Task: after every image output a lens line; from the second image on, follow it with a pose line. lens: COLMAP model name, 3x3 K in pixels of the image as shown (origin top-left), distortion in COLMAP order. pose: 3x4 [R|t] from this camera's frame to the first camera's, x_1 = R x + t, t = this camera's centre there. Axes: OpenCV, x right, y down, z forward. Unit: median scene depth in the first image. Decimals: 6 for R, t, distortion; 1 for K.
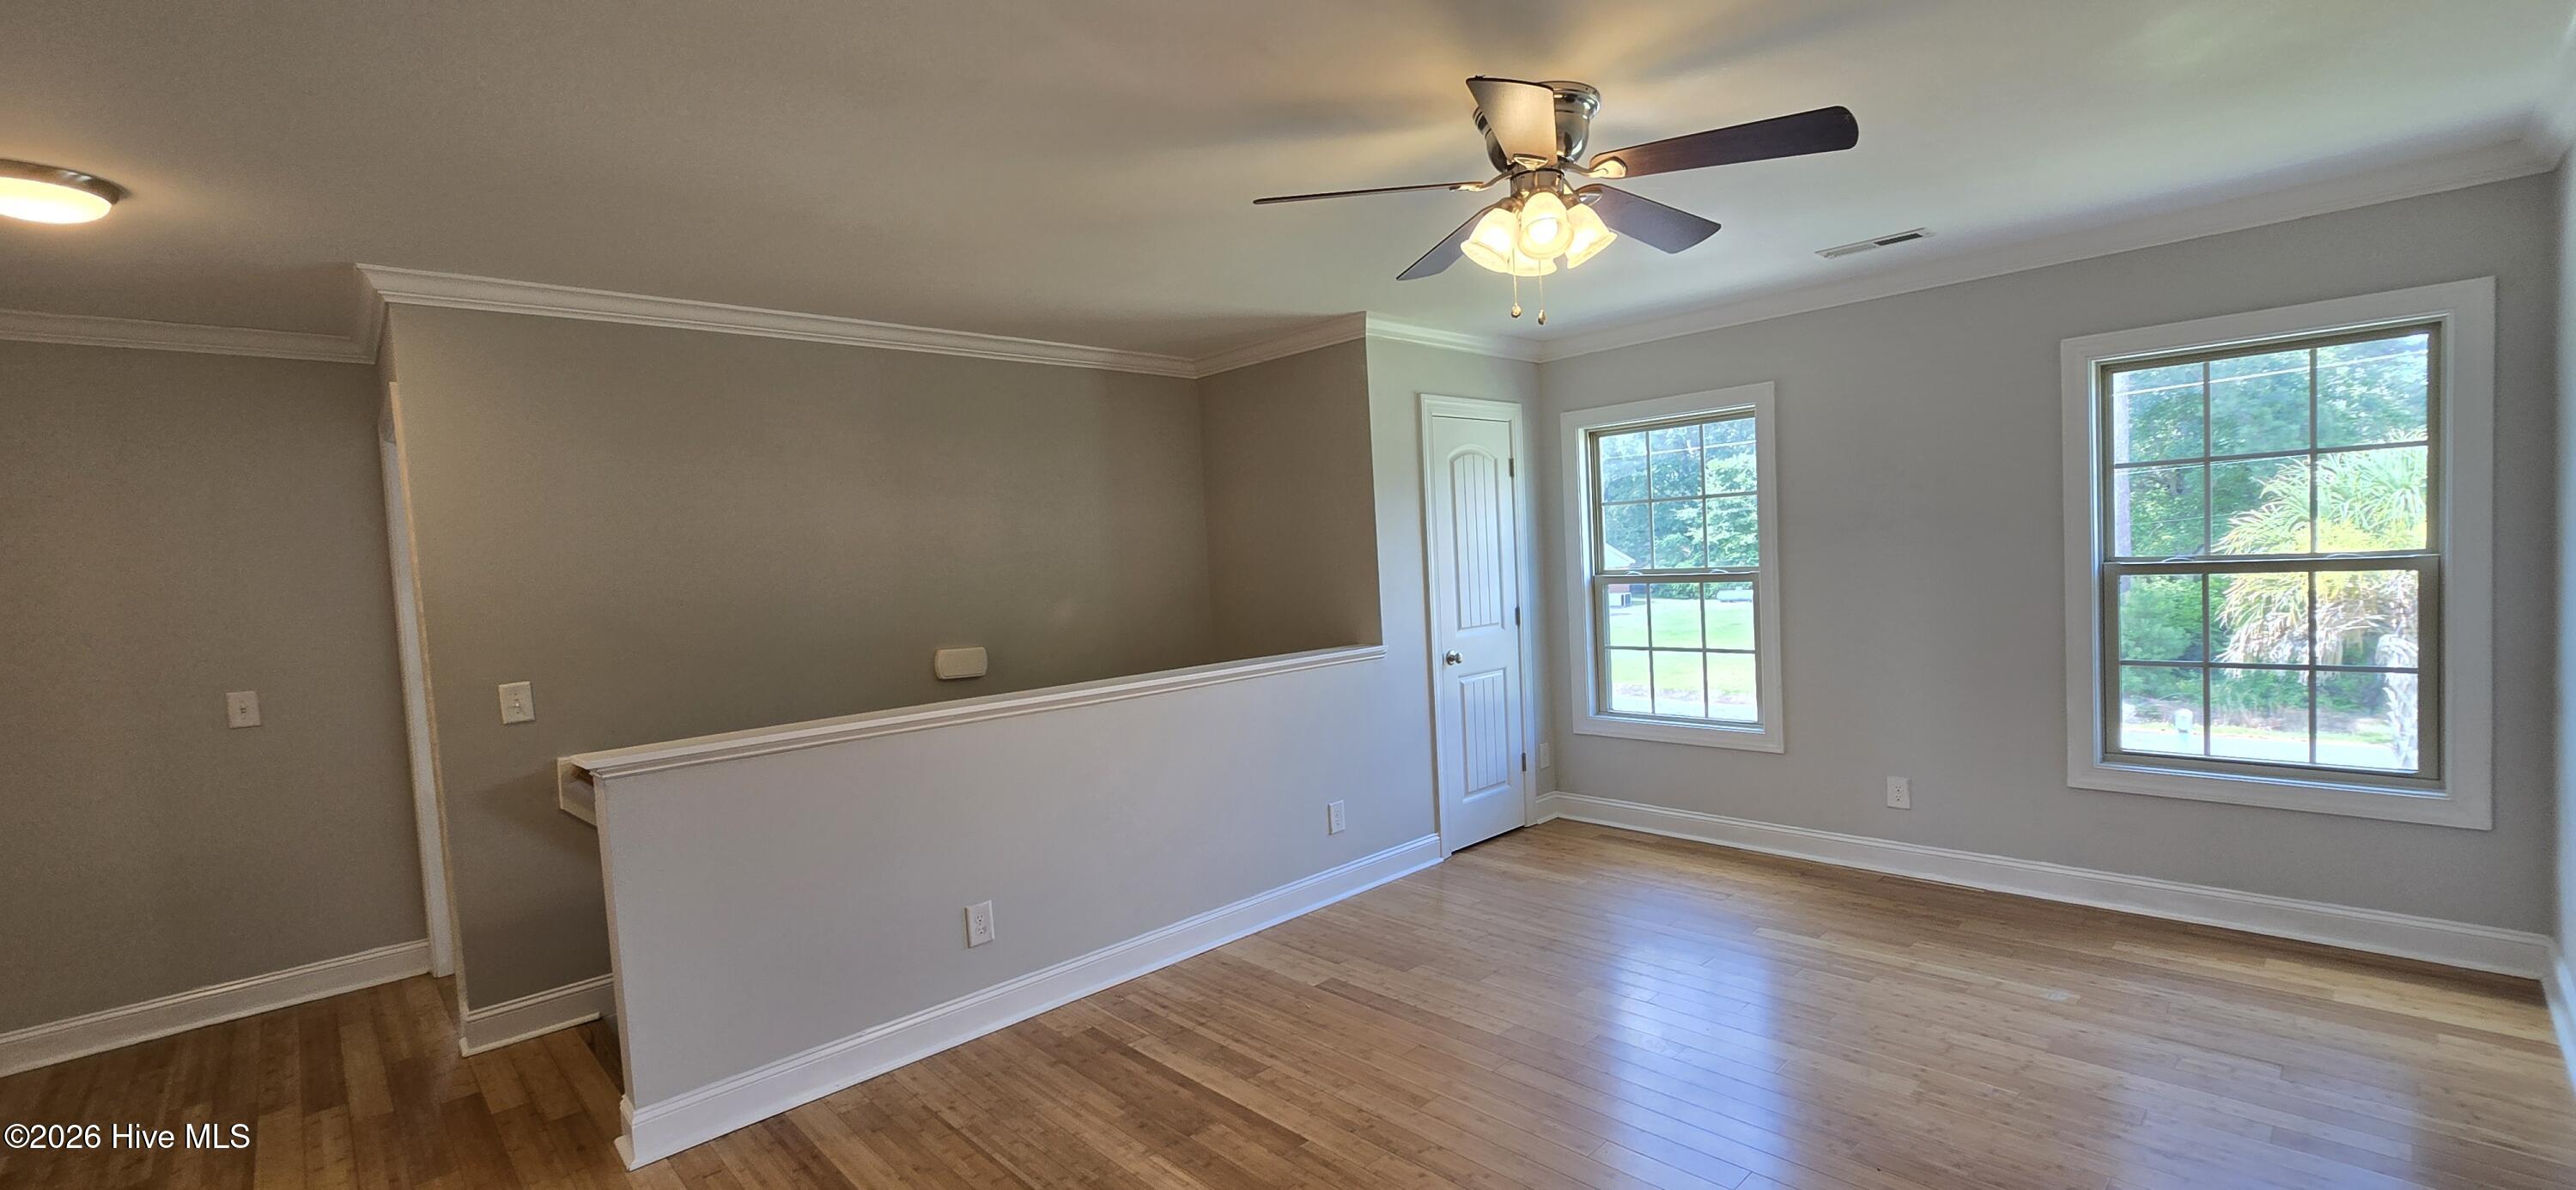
lens RADIAL K [[1075.8, 0, 1294.6], [0, 1075.8, 608.7], [0, 0, 1]] dist [0.001042, 0.000321]
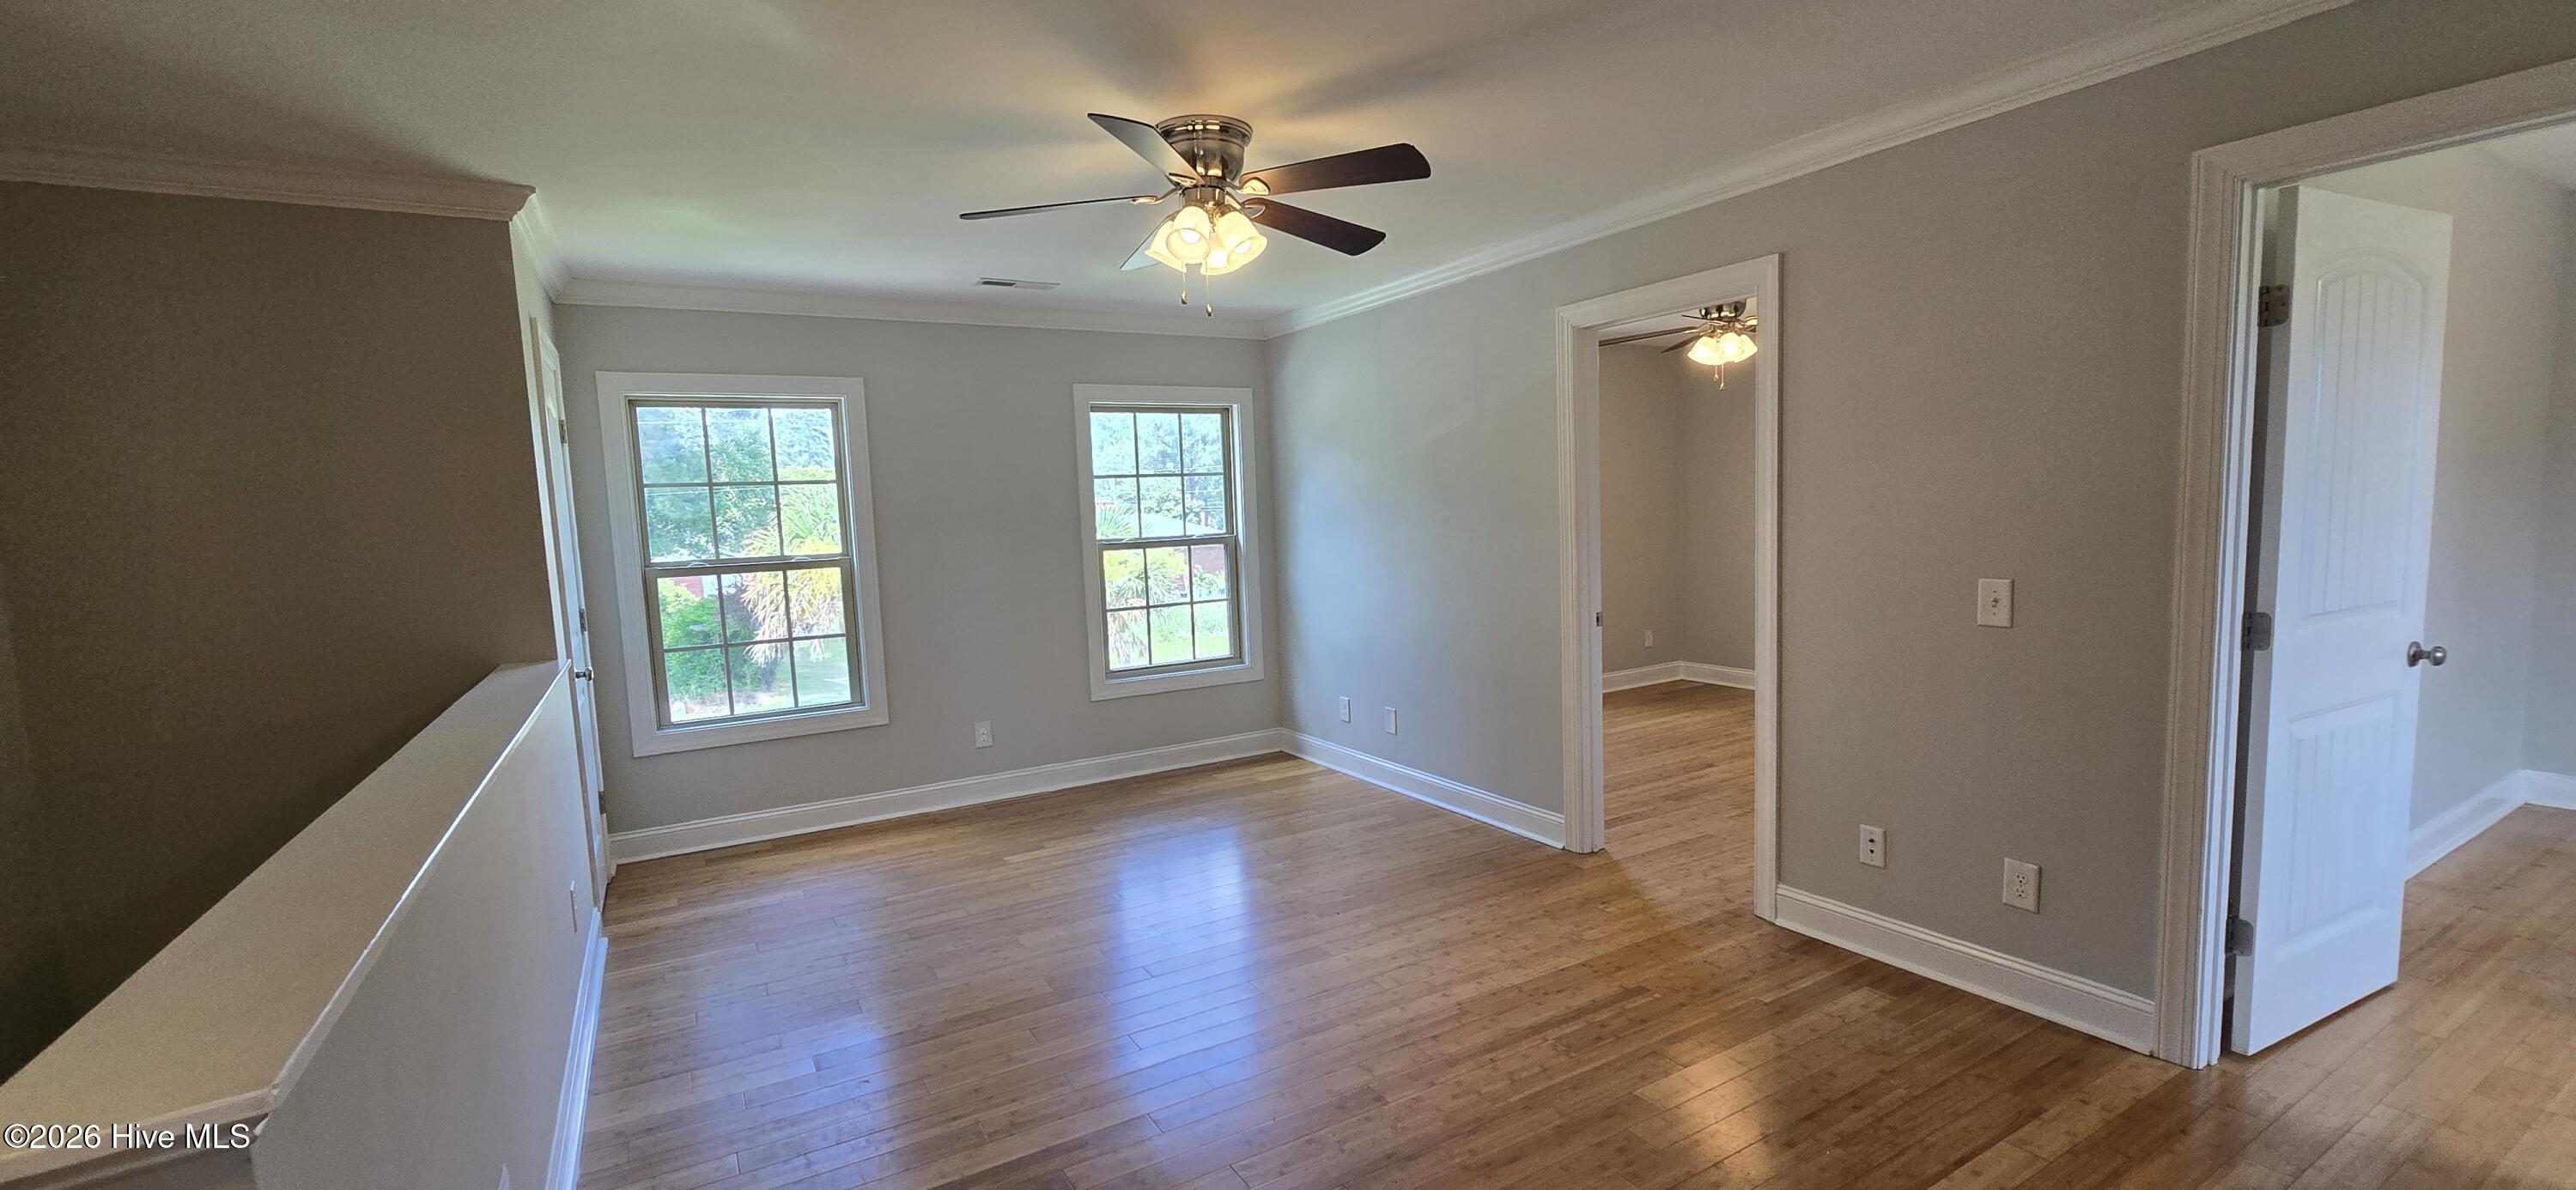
lens RADIAL K [[1040.9, 0, 1291.2], [0, 1040.9, 610.3], [0, 0, 1]] dist [-0.000390, 0.000403]
pose [[0.231366, -0.061408, 0.970927, -0.566415], [0.071582, 0.996375, 0.045960, 0.001913], [-0.970230, 0.058867, 0.234923, 0.433089]]
